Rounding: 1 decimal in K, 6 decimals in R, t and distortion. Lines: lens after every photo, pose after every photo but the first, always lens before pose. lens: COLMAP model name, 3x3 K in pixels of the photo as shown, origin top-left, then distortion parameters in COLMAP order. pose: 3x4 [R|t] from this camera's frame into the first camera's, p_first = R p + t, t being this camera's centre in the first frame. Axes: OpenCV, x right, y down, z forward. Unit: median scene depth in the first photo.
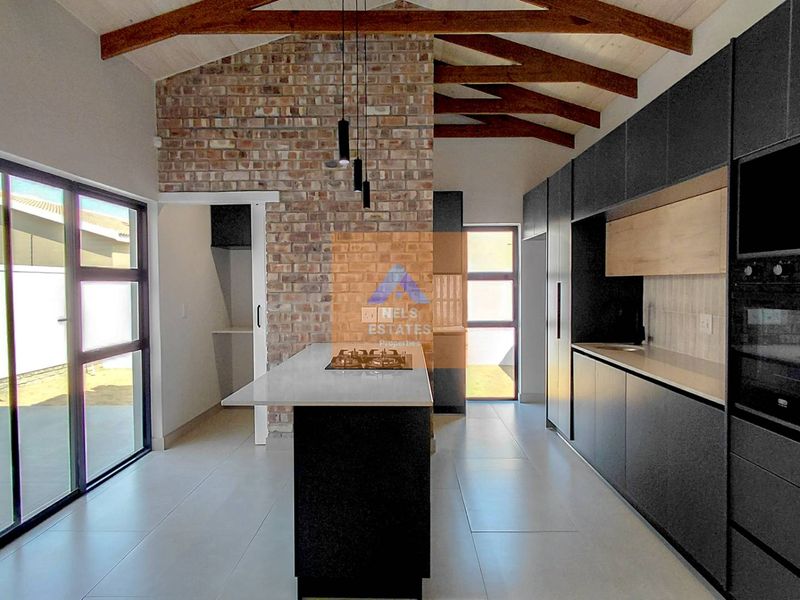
lens RADIAL K [[504.0, 0, 400.0], [0, 504.0, 300.0], [0, 0, 1]] dist [-0.003983, 0.000113]
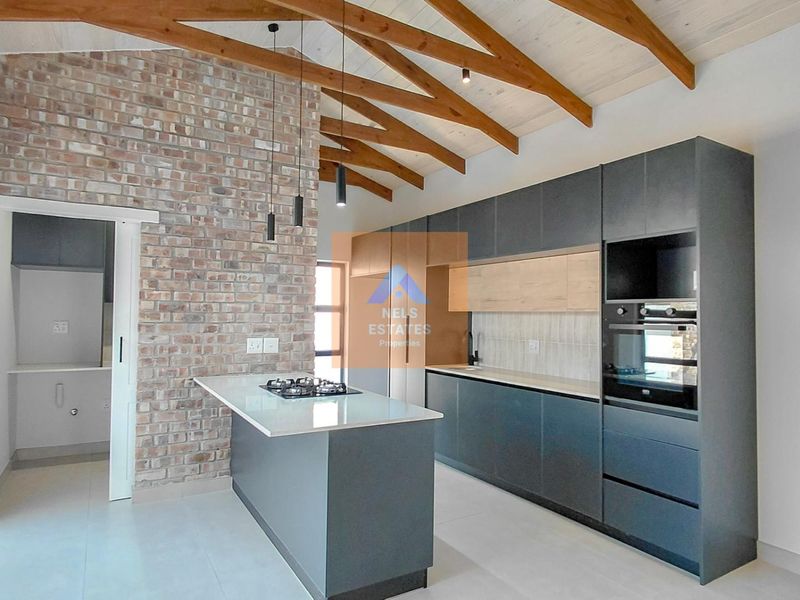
lens RADIAL K [[498.3, 0, 402.9], [0, 498.3, 303.5], [0, 0, 1]] dist [-0.000293, 0.002184]
pose [[0.850995, 0.026085, 0.524526, -0.332483], [0.002625, 0.998542, -0.053916, 0.000241], [-0.525168, 0.047258, 0.849685, 0.008909]]
